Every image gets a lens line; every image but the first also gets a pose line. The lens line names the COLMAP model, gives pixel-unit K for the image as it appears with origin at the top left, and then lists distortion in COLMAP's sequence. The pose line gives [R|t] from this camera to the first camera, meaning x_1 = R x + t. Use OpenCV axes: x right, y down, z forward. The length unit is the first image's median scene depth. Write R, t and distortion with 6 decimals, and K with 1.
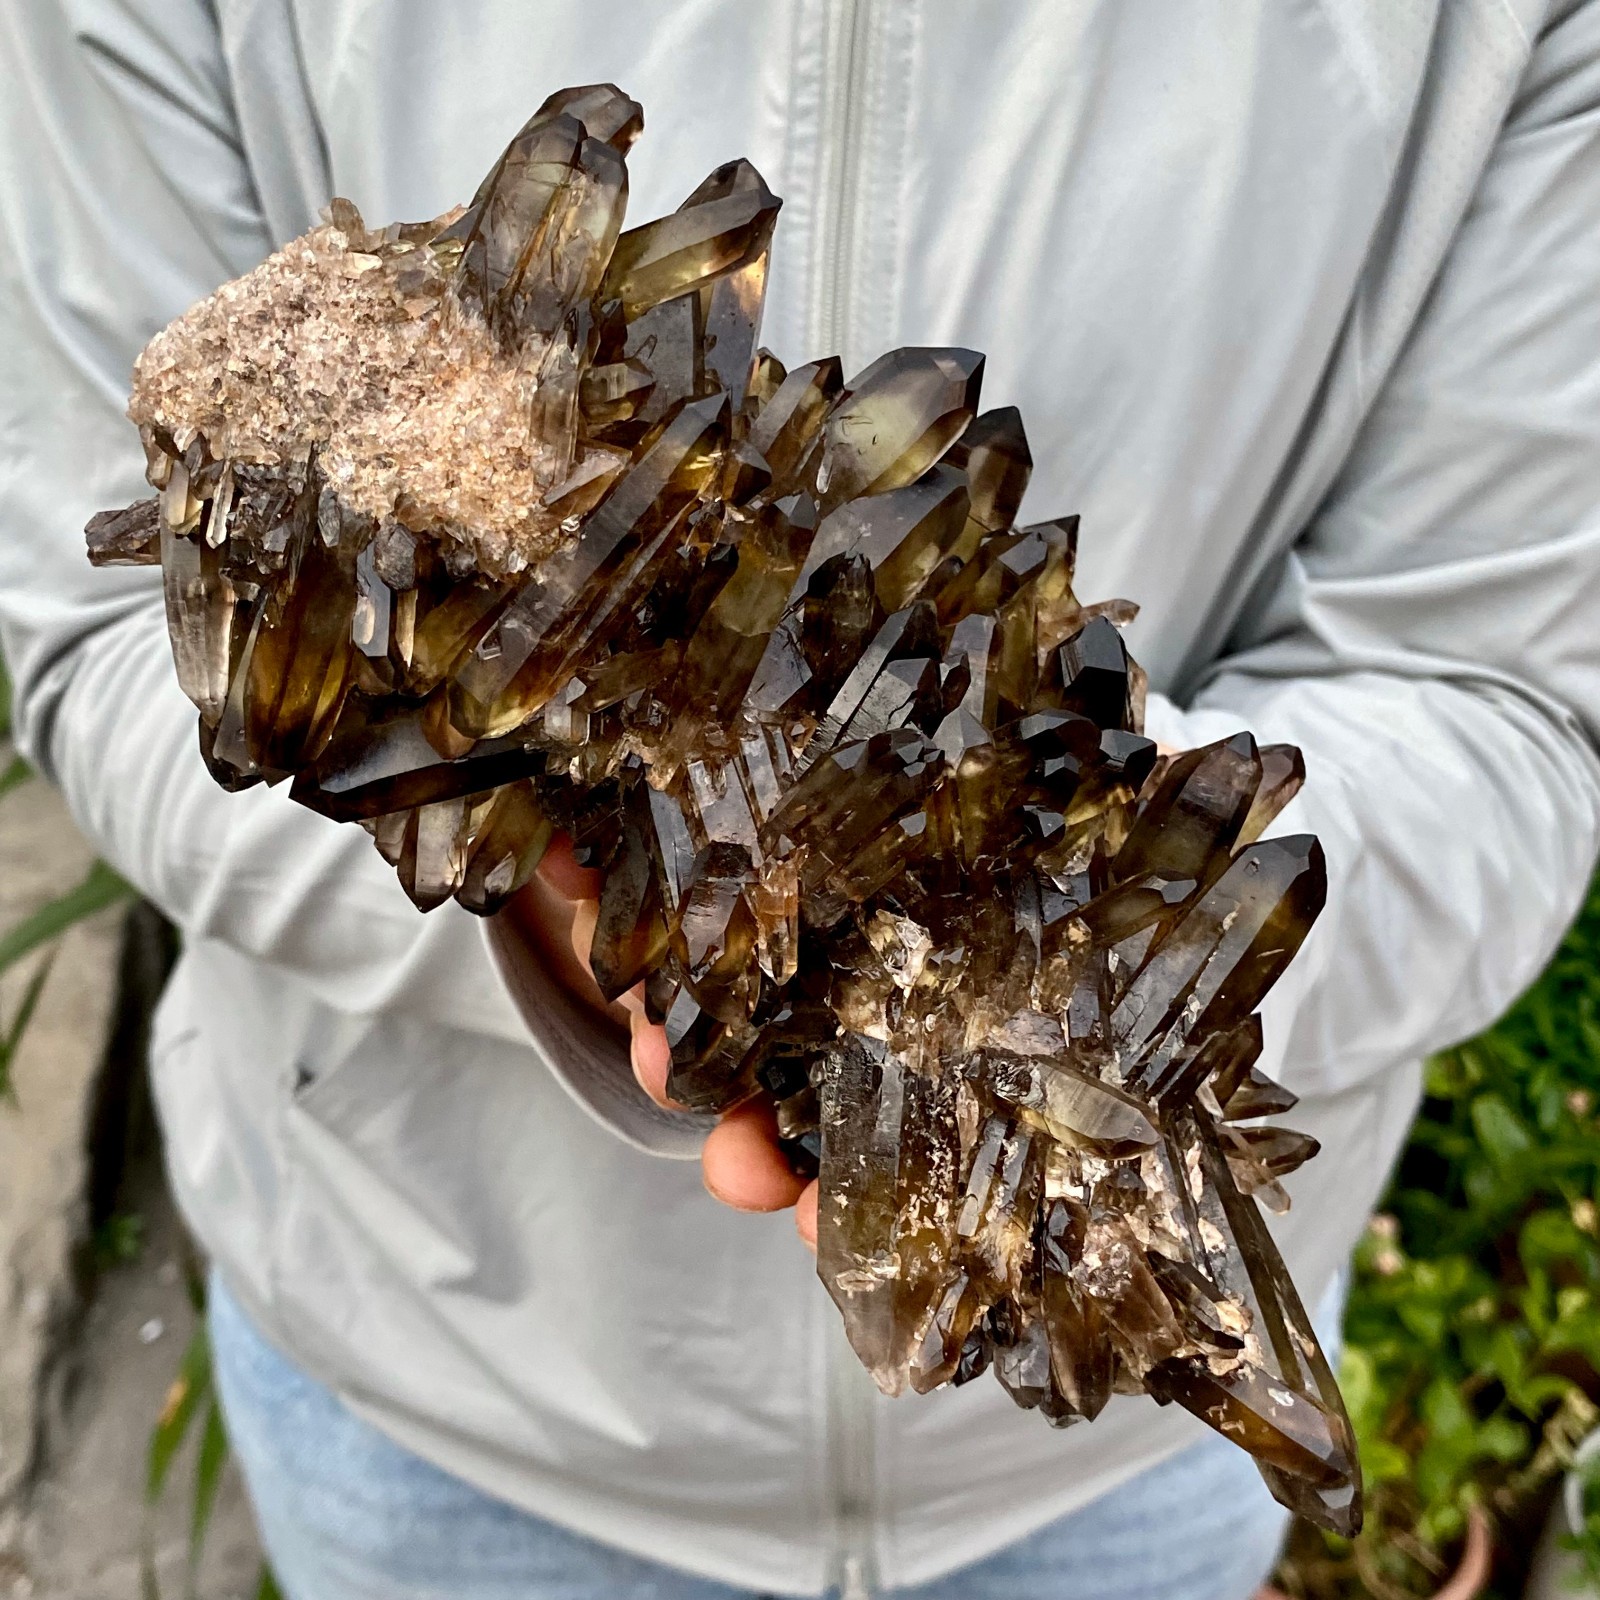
lens RADIAL K [[2336.9, 0, 803.4], [0, 2336.9, 800.3], [0, 0, 1]] dist [0.113024, 0.000000]
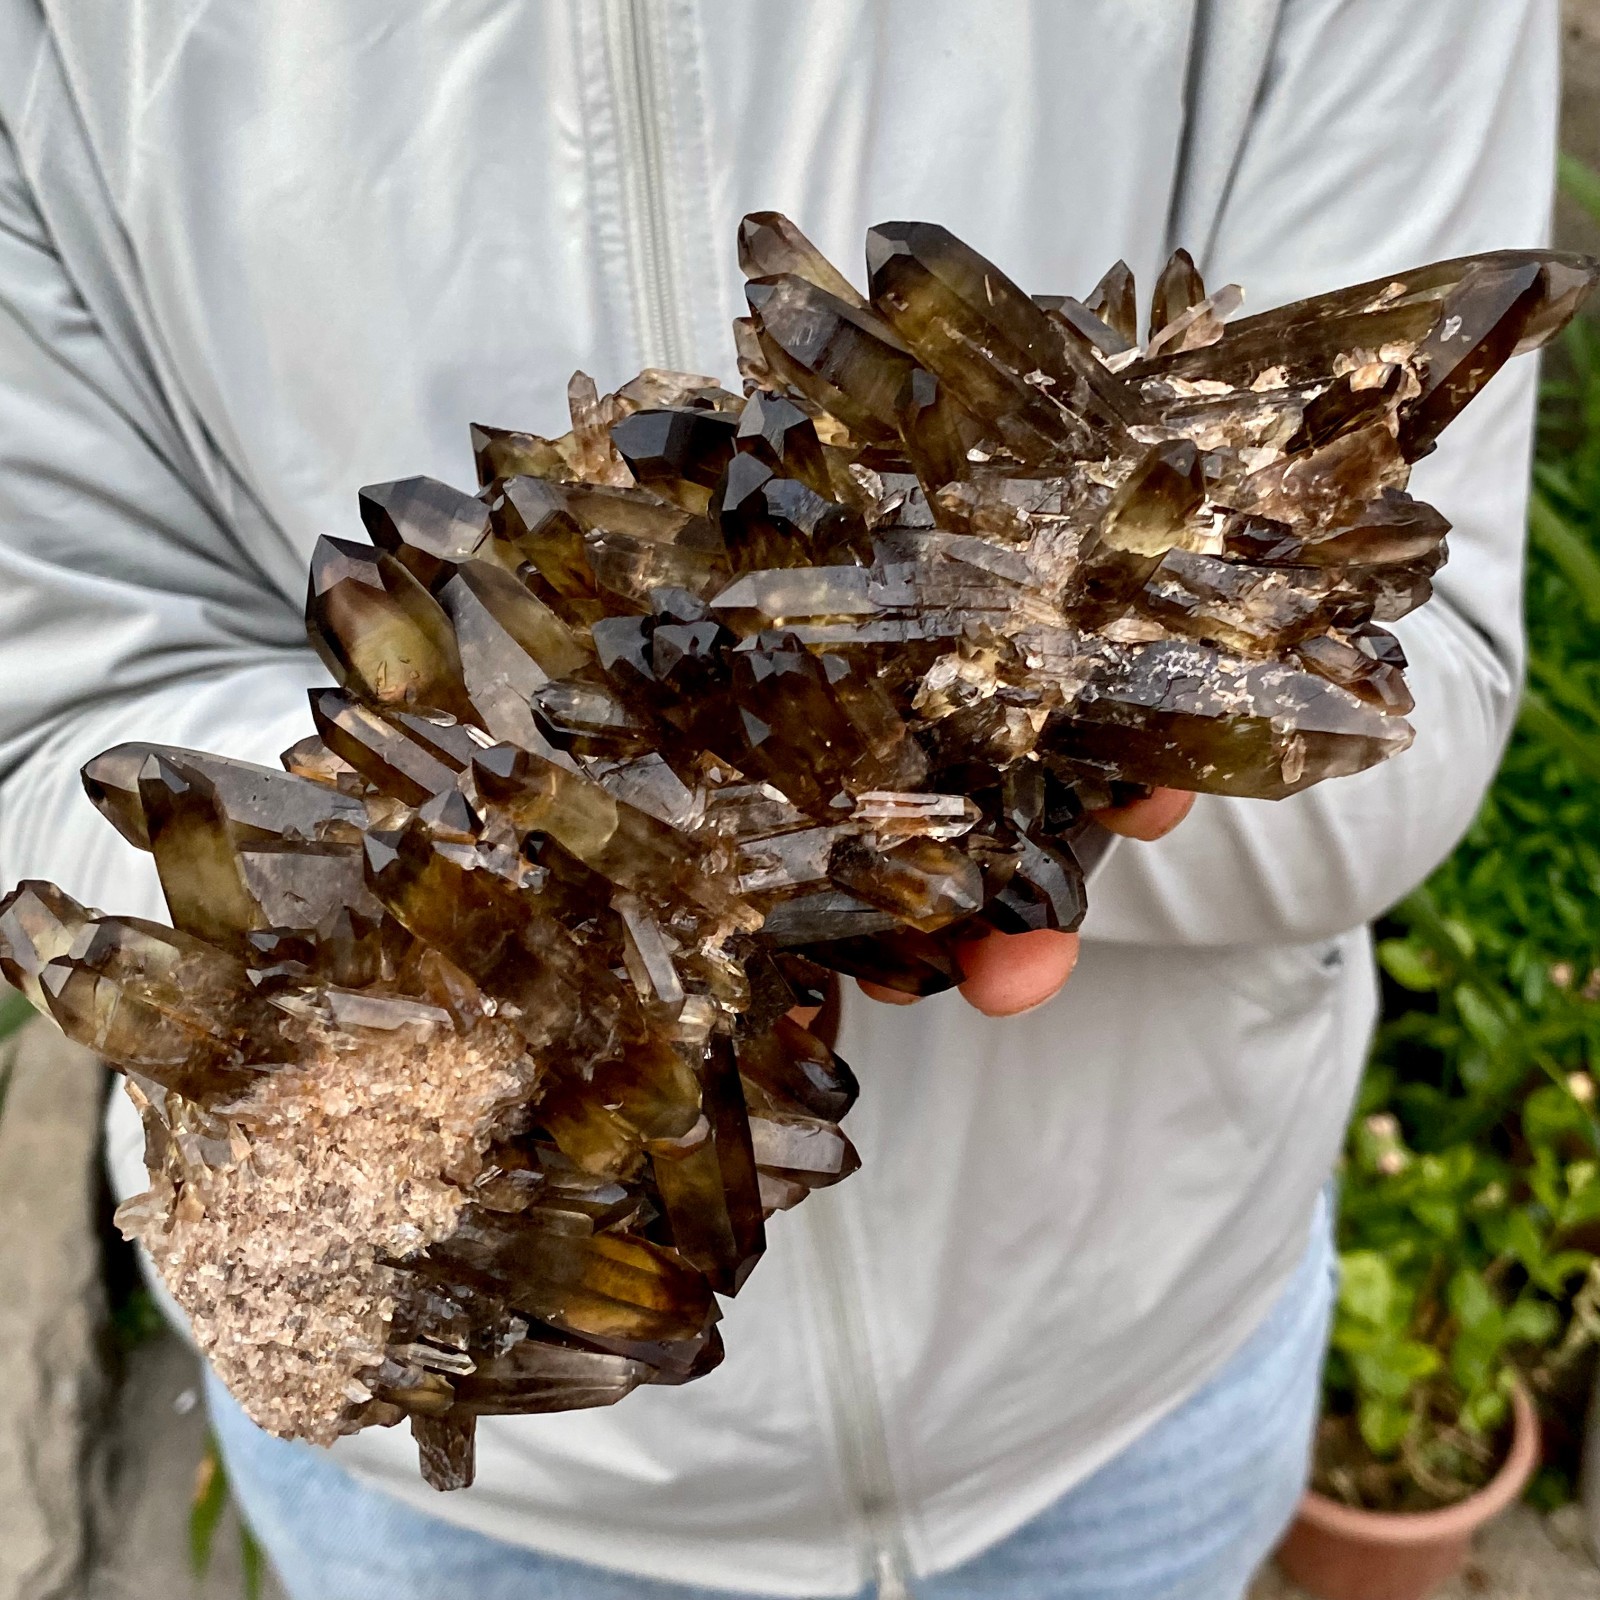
lens RADIAL K [[2336.9, 0, 793.9], [0, 2336.9, 795.5], [0, 0, 1]] dist [0.113024, 0.000000]
pose [[0.084746, -0.993783, -0.072202, 0.060287], [0.992336, 0.077638, 0.096138, -0.089000], [-0.089935, -0.079796, 0.992746, 0.056842]]
